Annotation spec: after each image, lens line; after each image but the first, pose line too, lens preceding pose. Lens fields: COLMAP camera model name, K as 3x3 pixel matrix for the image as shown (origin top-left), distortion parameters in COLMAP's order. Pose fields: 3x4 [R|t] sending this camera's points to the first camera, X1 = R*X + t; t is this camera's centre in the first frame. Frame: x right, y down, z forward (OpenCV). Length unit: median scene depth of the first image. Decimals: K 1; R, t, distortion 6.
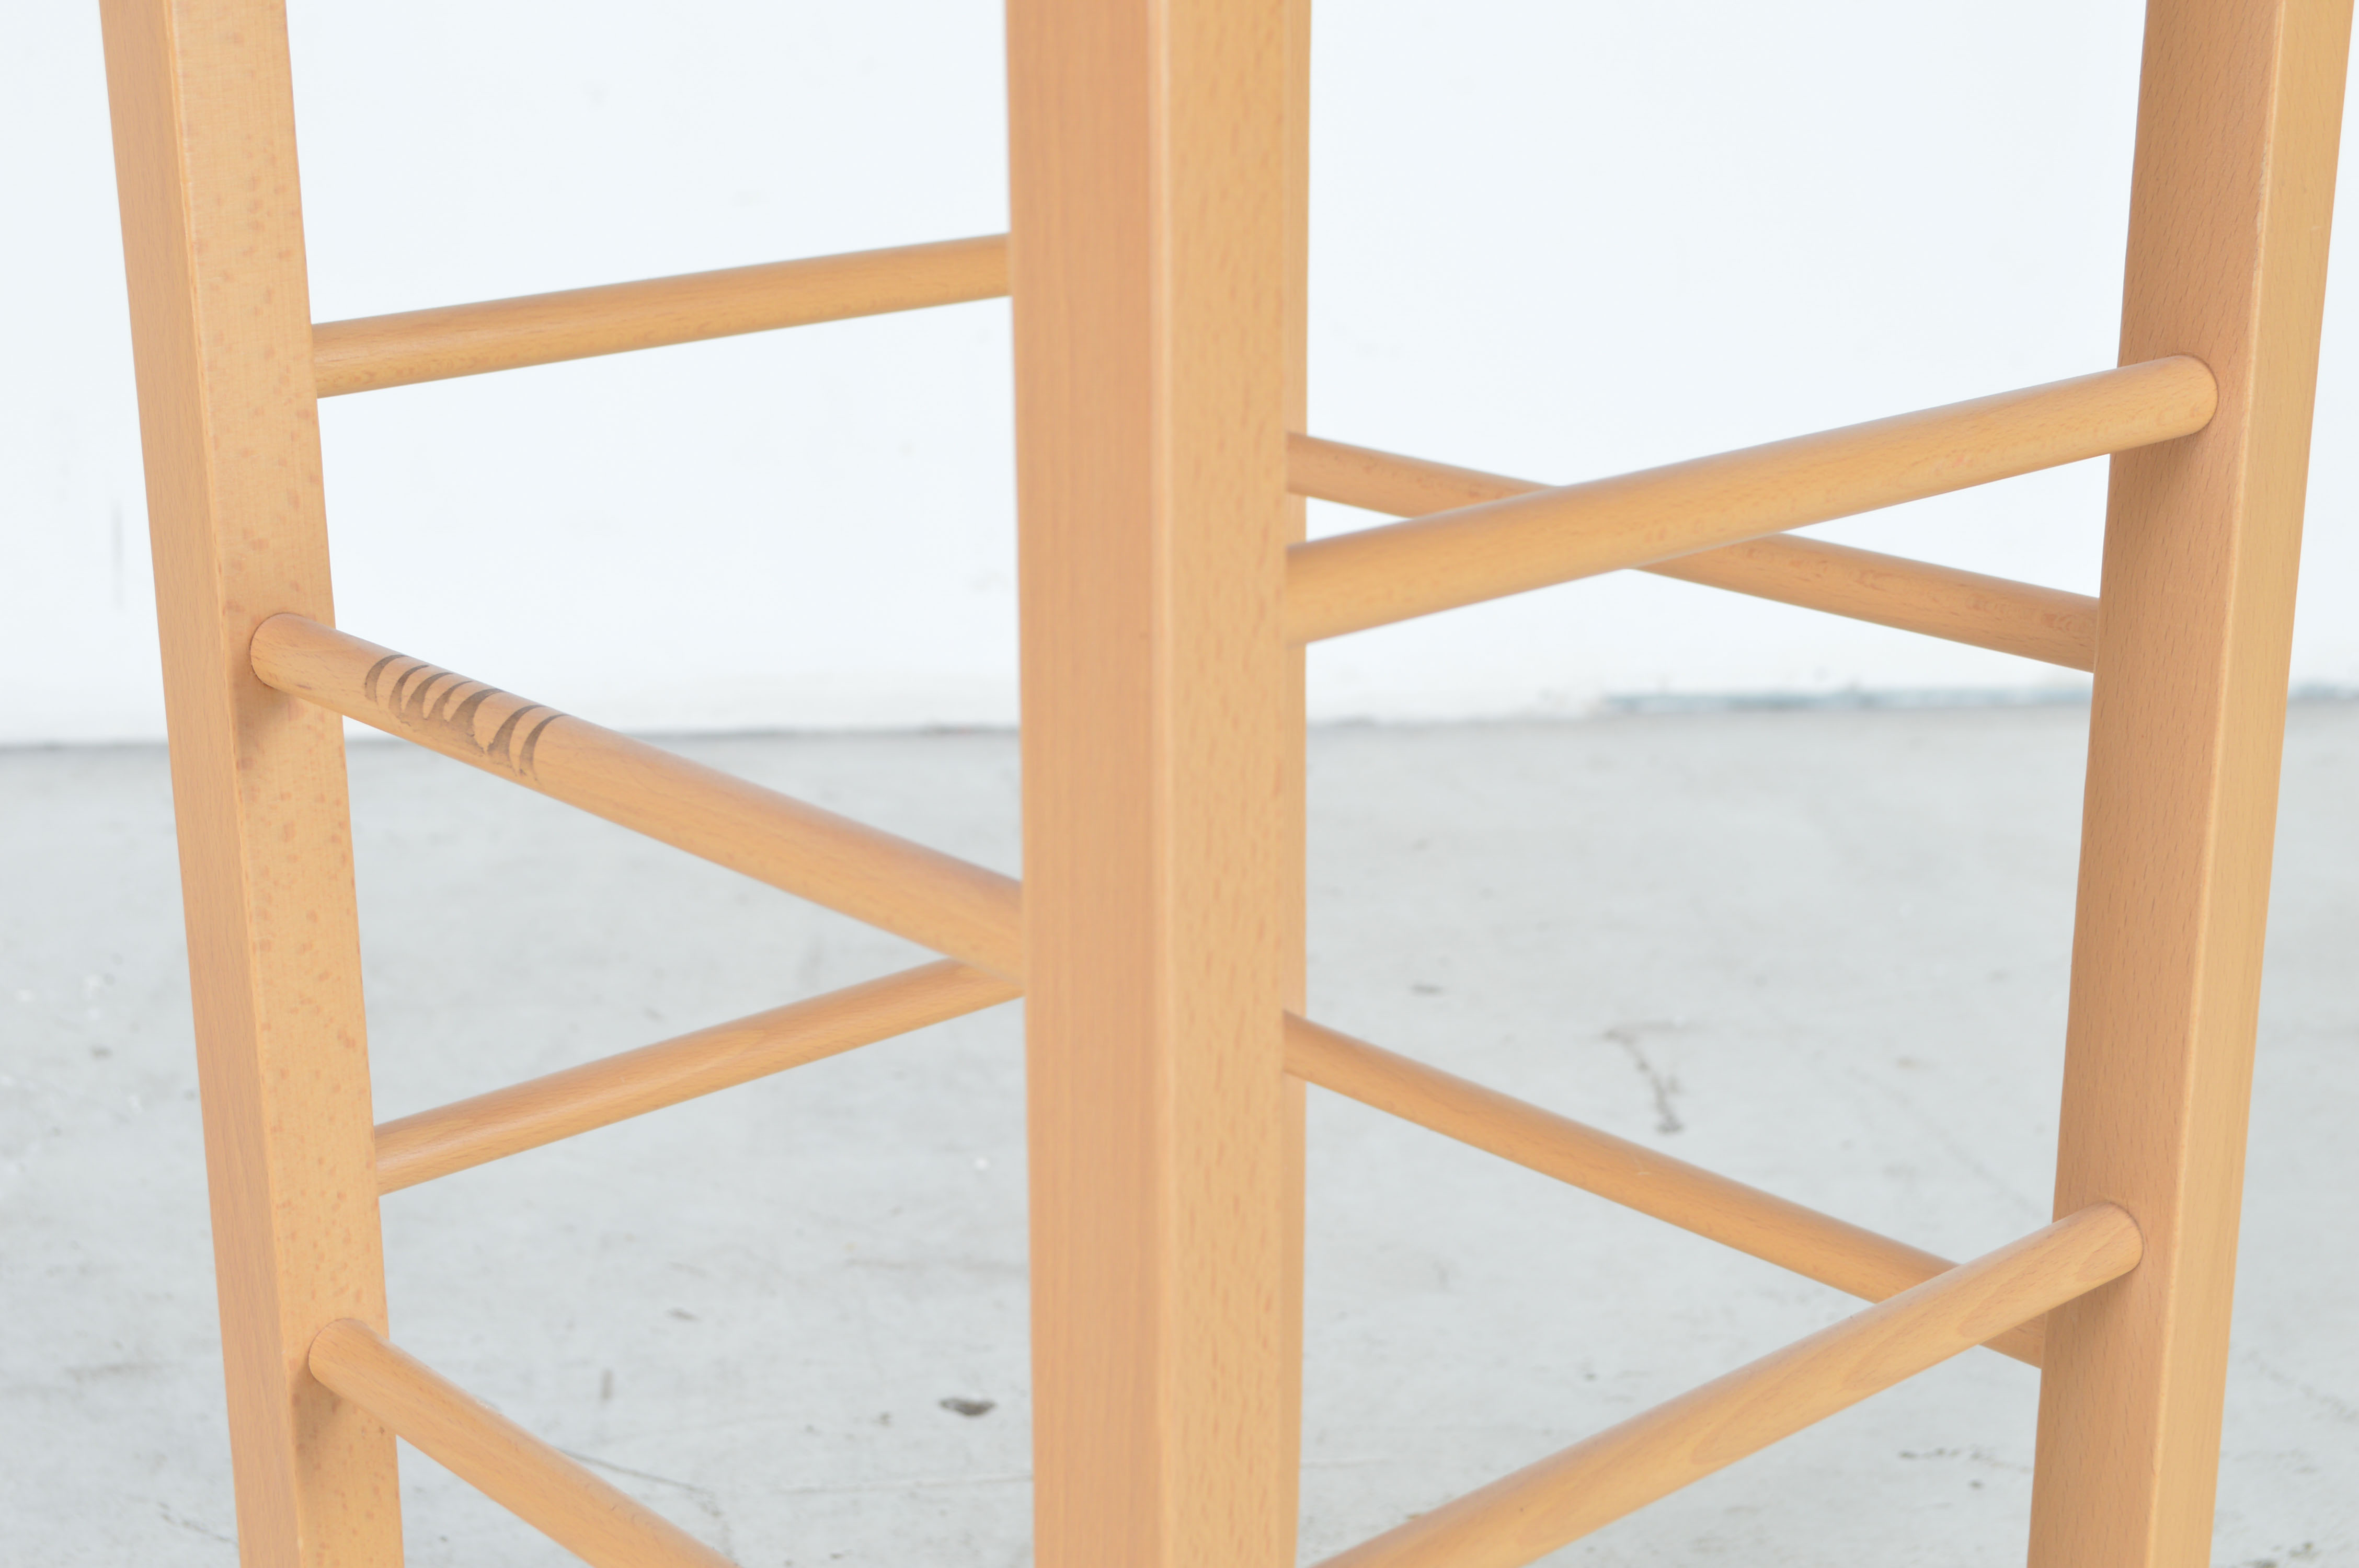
lens RADIAL K [[3579.1, 0, 1181.0], [0, 3579.1, 839.7], [0, 0, 1]] dist [-0.015372, -0.021382]
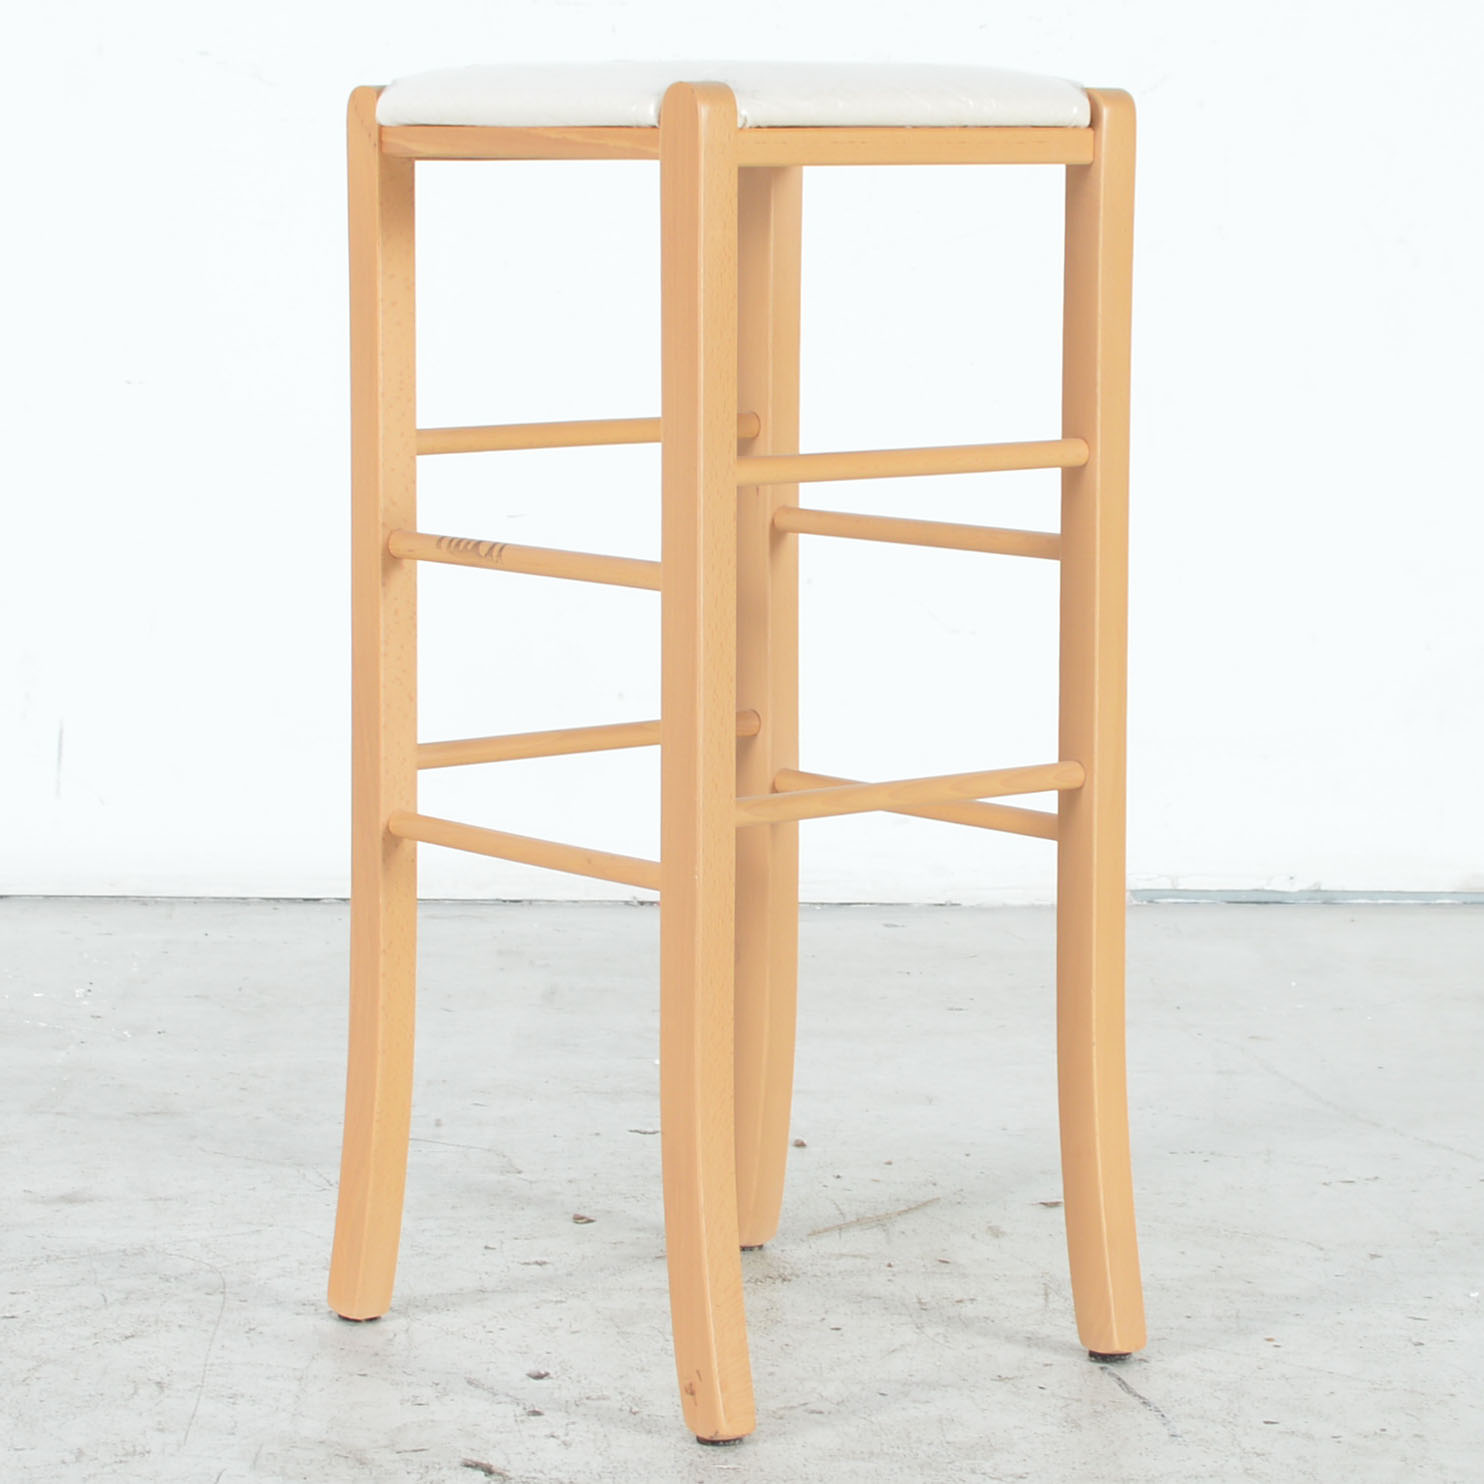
lens RADIAL K [[4824.6, 0, 742.0], [0, 4824.6, 742.0], [0, 0, 1]] dist [-0.118924, 0.553481]
pose [[0.998680, 0.014340, -0.049325, 0.199790], [-0.022939, 0.983677, -0.178473, 0.769138], [0.045961, 0.179369, 0.982708, -2.655219]]
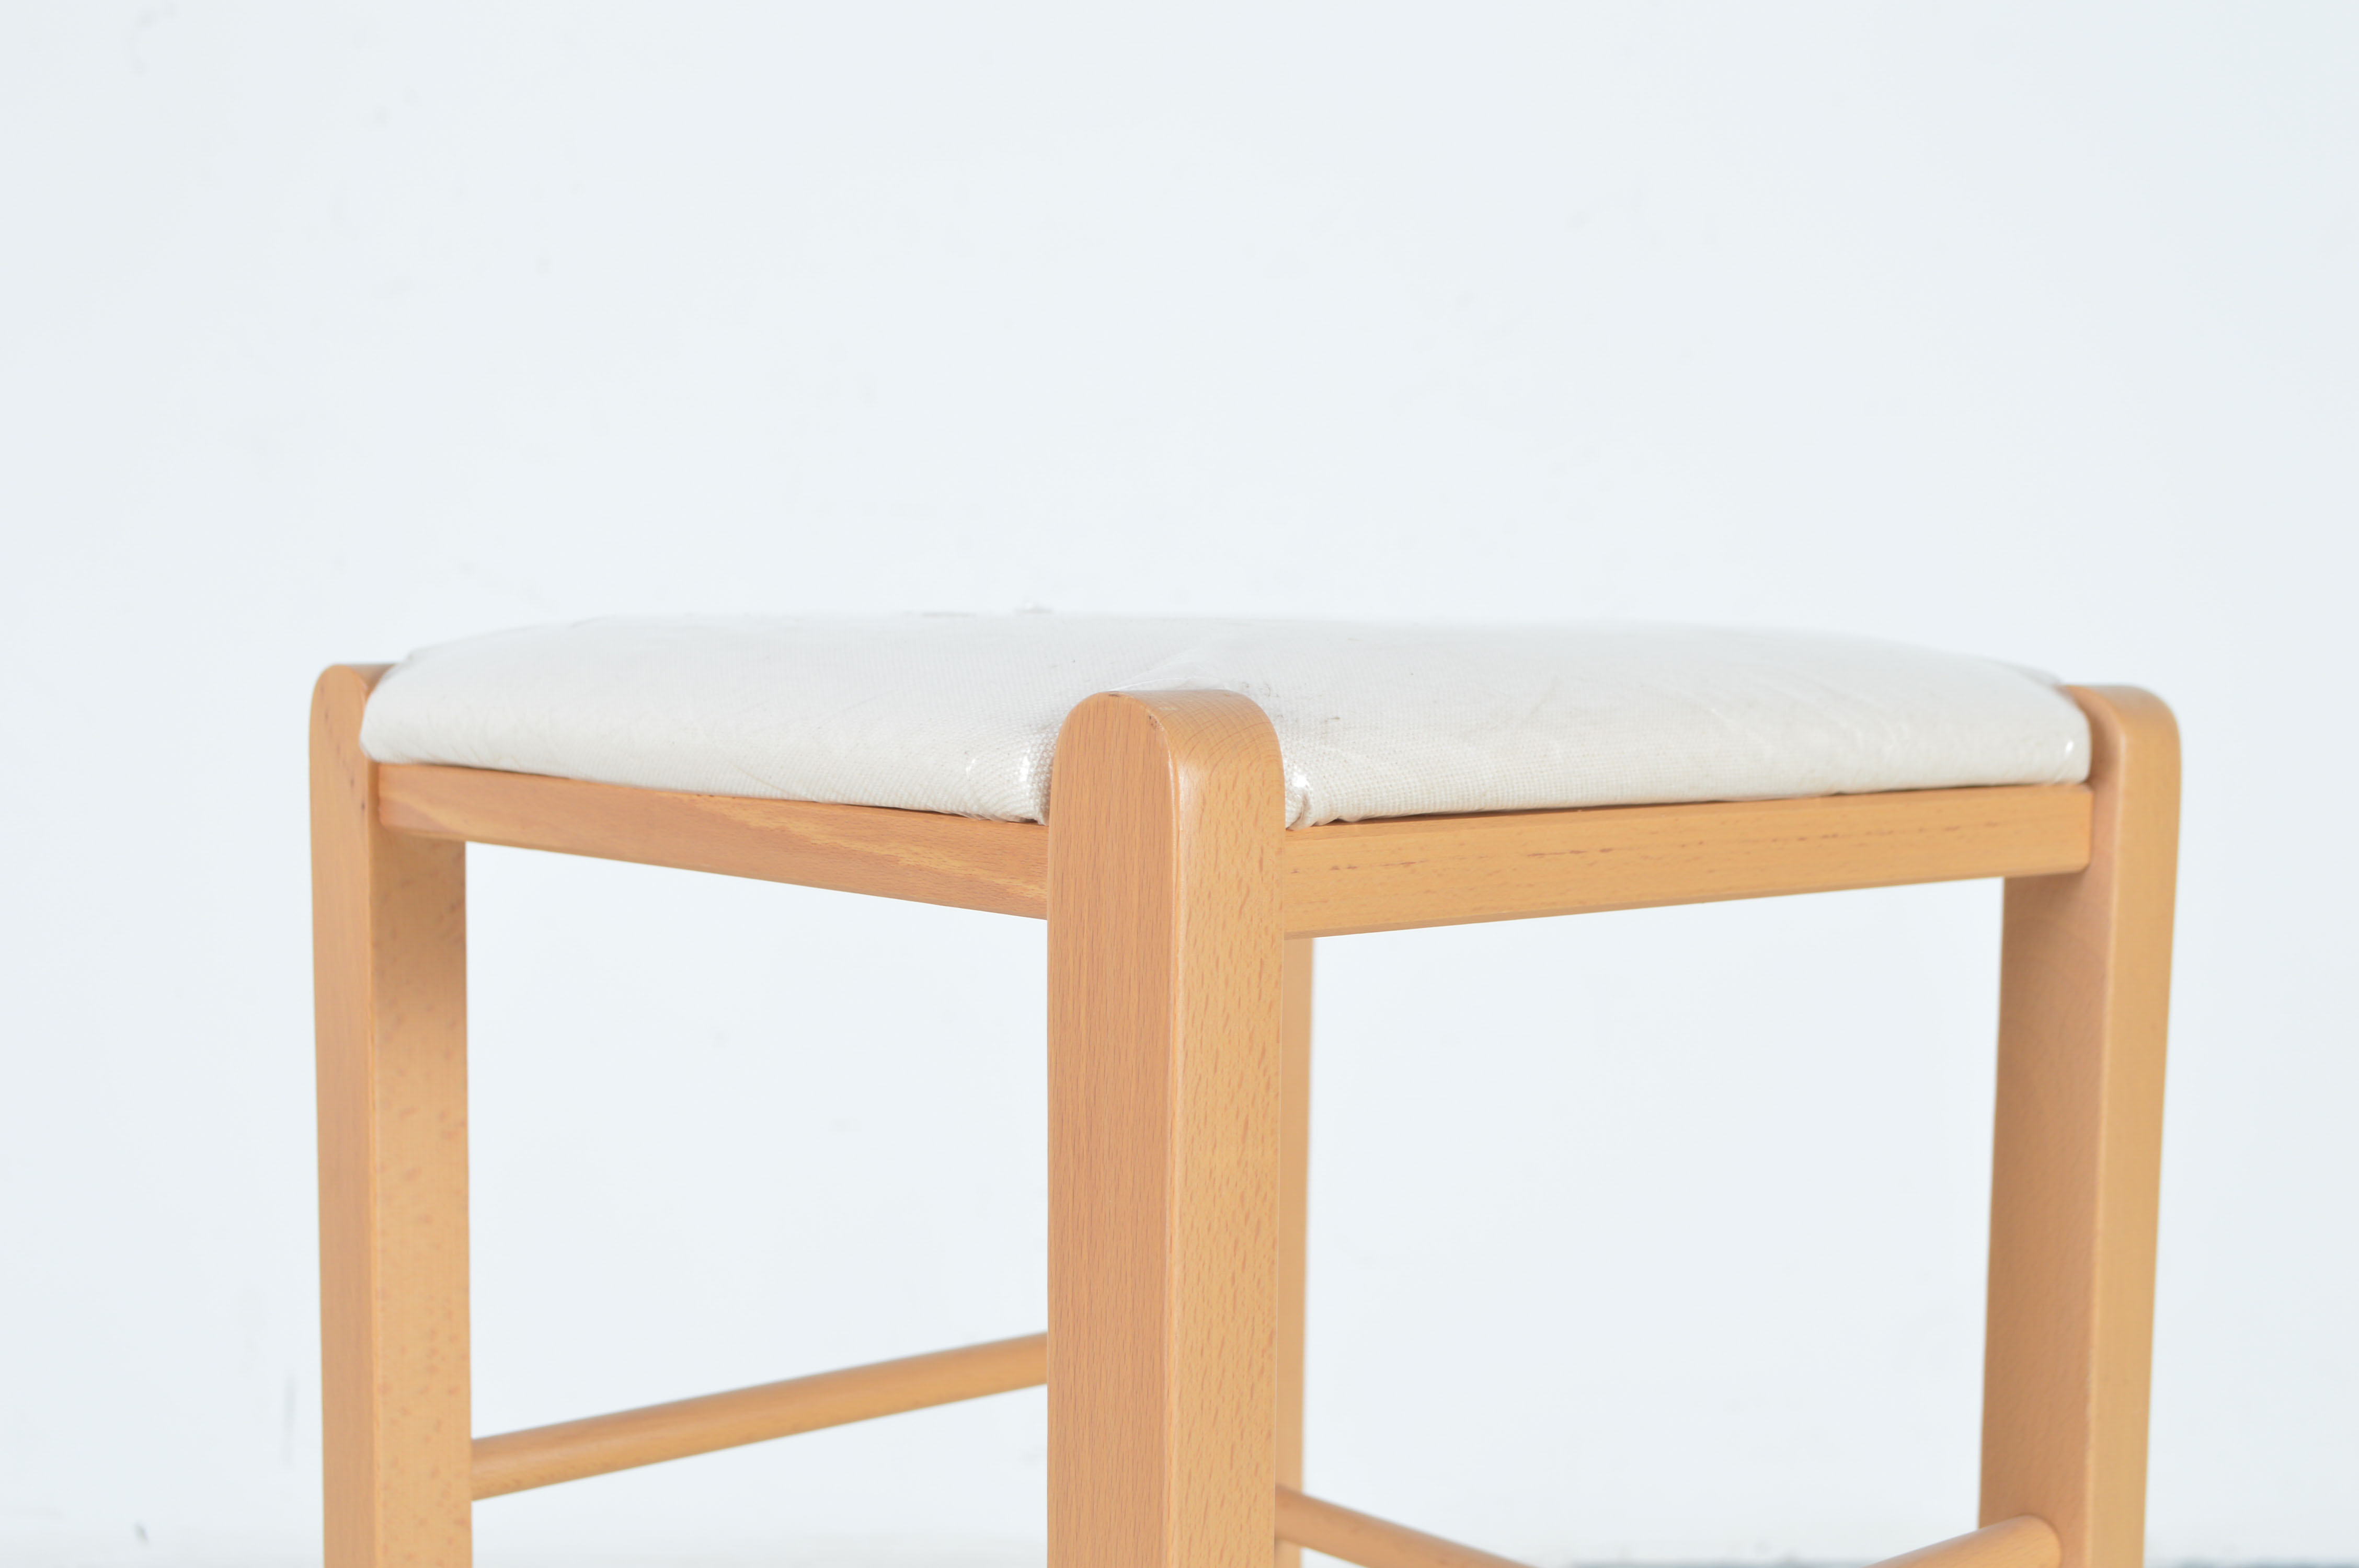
lens RADIAL K [[3097.1, 0, 1179.3], [0, 3097.1, 845.0], [0, 0, 1]] dist [-0.017910, -0.010111]
pose [[0.999798, 0.015855, -0.012360, 0.004566], [-0.018300, 0.972291, -0.233056, -0.104276], [0.008322, 0.233235, 0.972385, -0.057944]]
